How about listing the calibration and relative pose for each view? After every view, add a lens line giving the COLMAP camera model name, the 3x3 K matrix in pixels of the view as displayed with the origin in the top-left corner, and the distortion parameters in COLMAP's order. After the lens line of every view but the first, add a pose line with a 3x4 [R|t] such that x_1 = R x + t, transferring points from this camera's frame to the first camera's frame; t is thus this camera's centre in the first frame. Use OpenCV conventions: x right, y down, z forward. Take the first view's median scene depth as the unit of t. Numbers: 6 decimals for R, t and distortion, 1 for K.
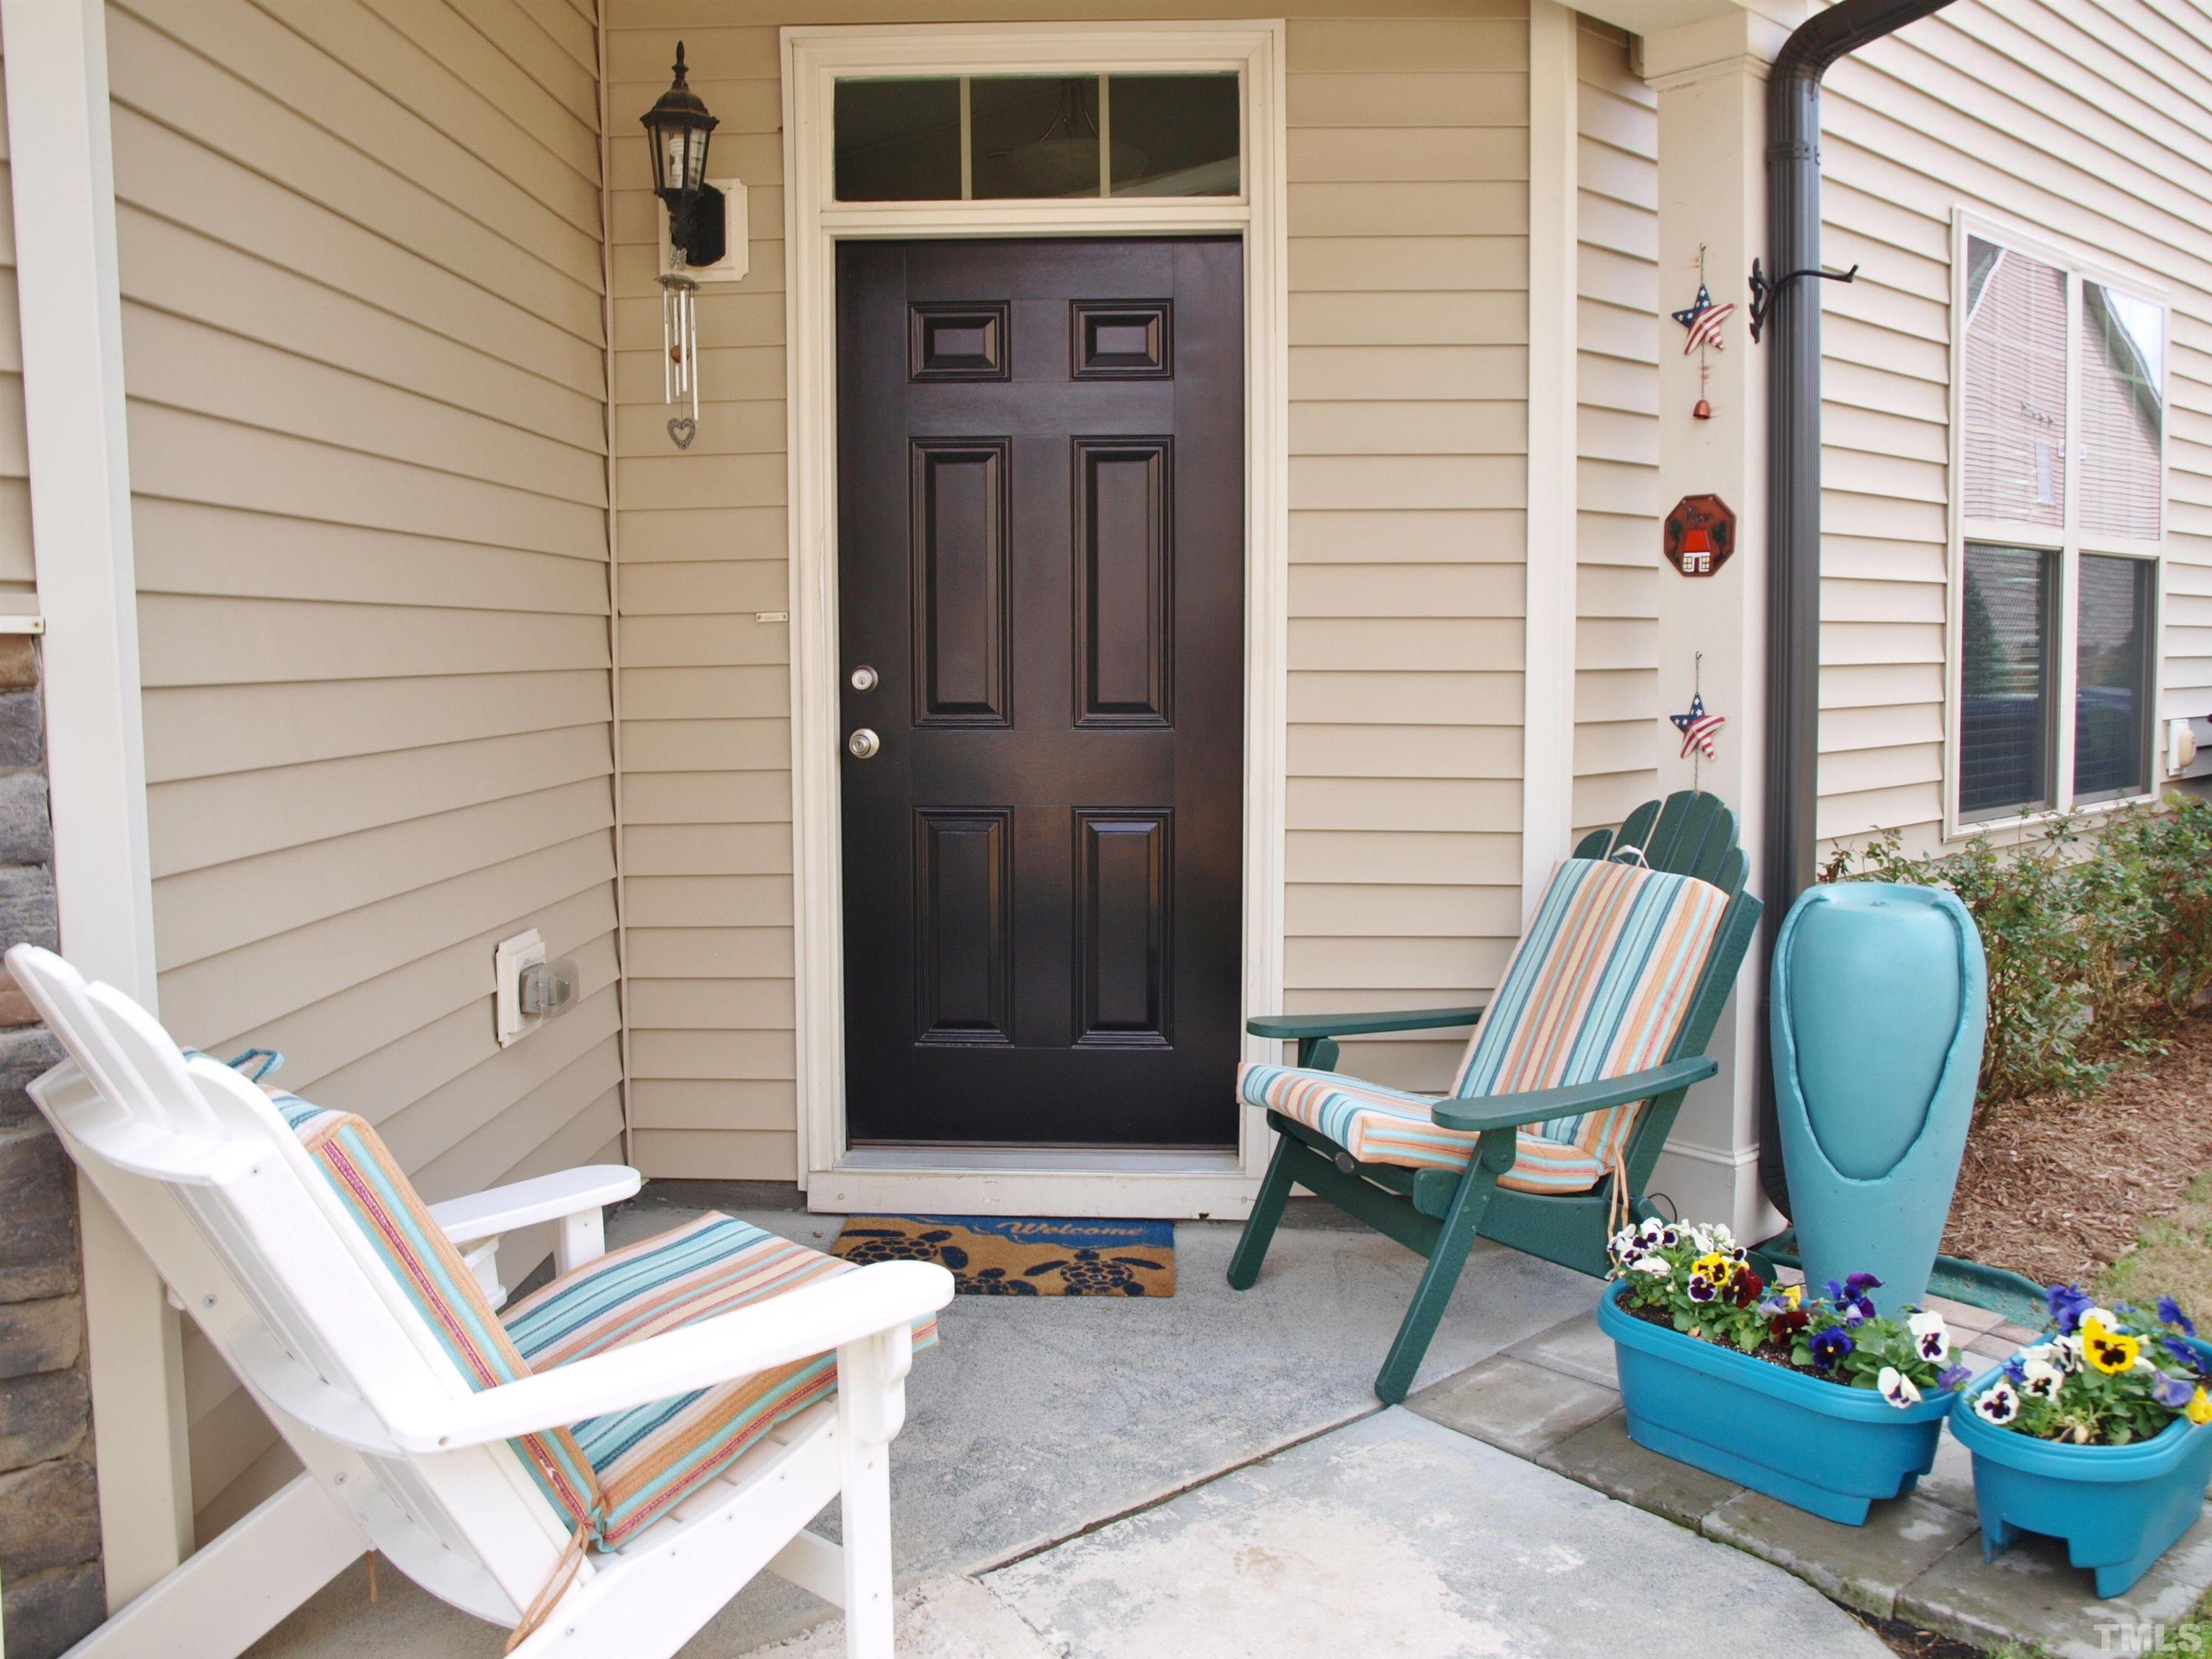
lens RADIAL K [[1849.6, 0, 1106.0], [0, 1849.6, 829.5], [0, 0, 1]] dist [-0.148953, -0.002078]
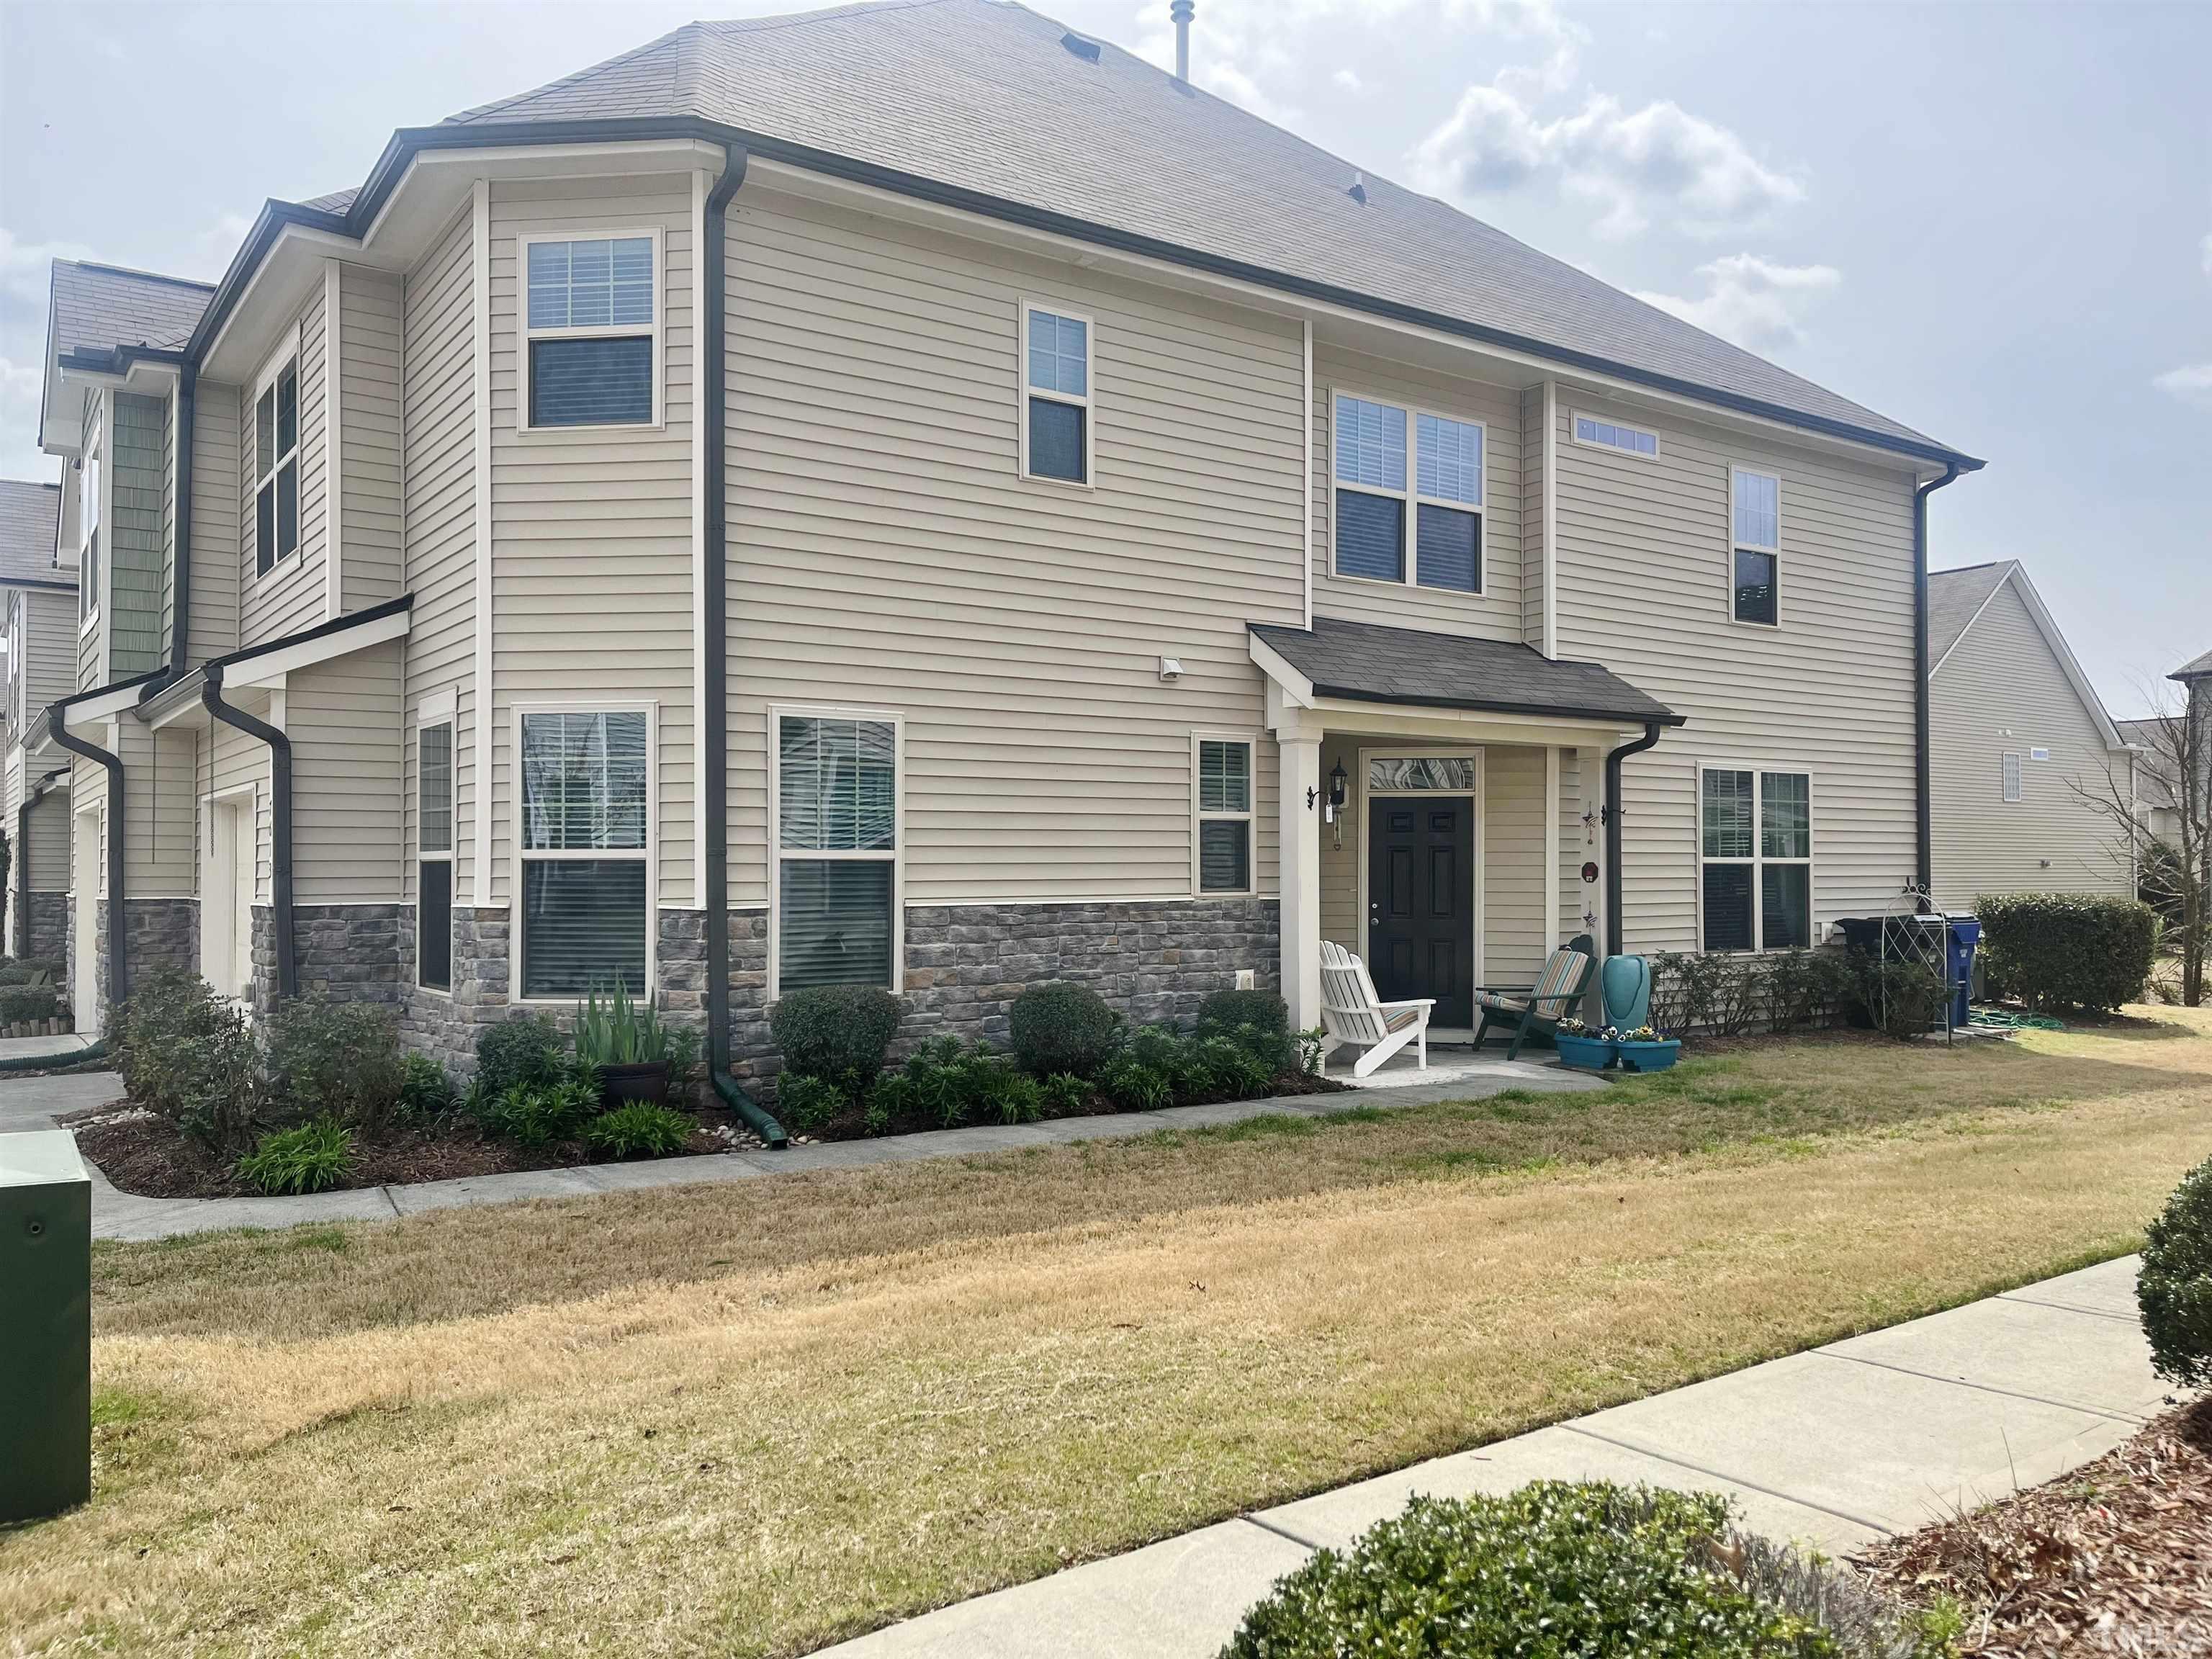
lens RADIAL K [[1665.3, 0, 1101.1], [0, 1665.3, 862.2], [0, 0, 1]] dist [0.077154, 0.000089]
pose [[0.994030, 0.007917, -0.108822, -0.345670], [-0.019243, 0.994451, -0.103428, 0.220899], [0.107399, 0.104905, 0.988666, -2.779828]]
